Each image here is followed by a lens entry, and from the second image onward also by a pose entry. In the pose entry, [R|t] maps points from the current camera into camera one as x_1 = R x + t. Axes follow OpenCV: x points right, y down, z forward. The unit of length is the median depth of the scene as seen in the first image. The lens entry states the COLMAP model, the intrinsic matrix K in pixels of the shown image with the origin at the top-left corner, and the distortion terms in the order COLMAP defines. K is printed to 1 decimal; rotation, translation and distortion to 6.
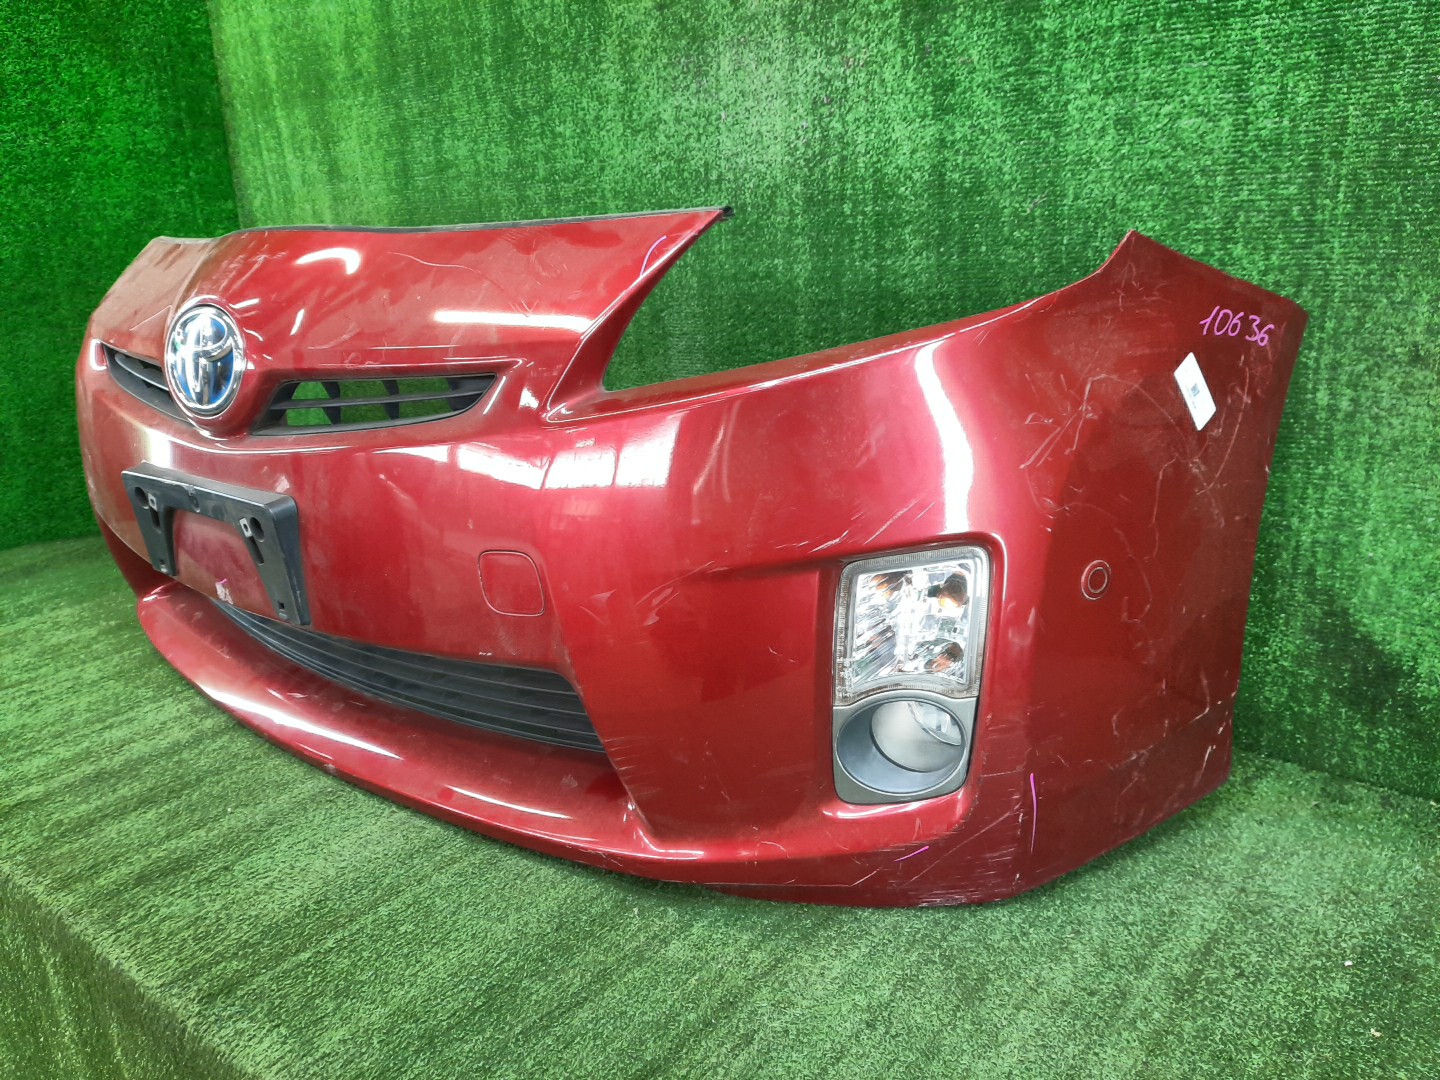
lens RADIAL K [[1062.0, 0, 720.0], [0, 1062.0, 540.0], [0, 0, 1]] dist [0.025157, -0.002567]
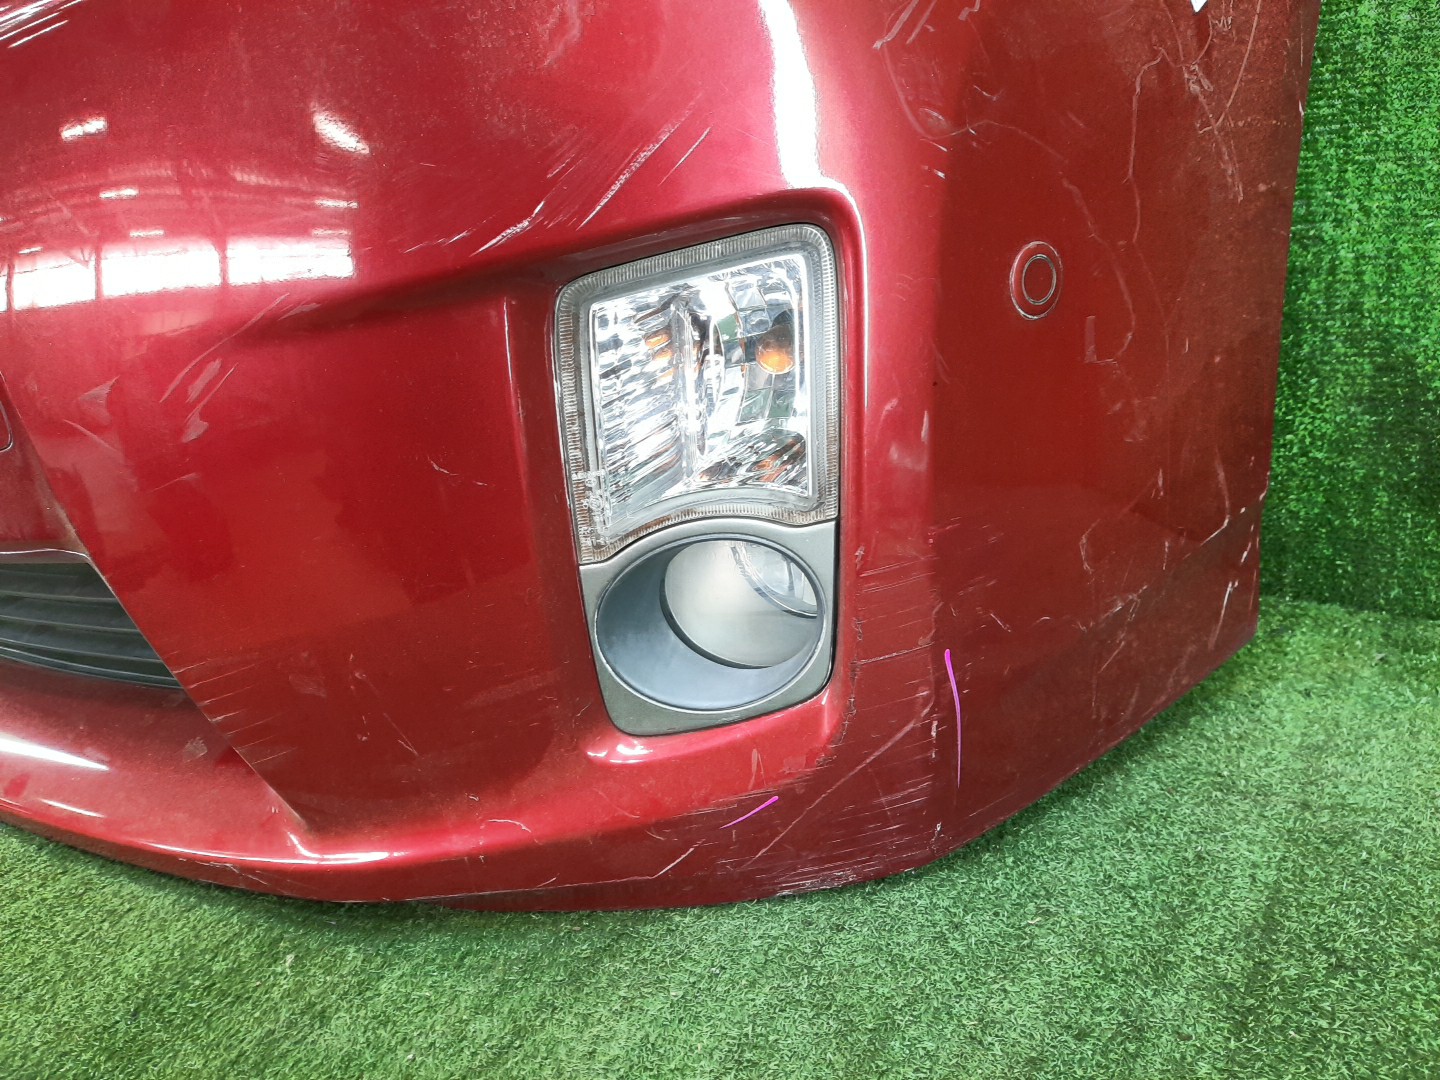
lens RADIAL K [[1061.9, 0, 720.0], [0, 1061.9, 540.0], [0, 0, 1]] dist [0.017081, -0.006955]
pose [[0.994027, -0.095094, 0.053547, 0.144876], [0.091440, 0.993554, 0.066994, 0.110007], [-0.059573, -0.061698, 0.996315, 0.440416]]
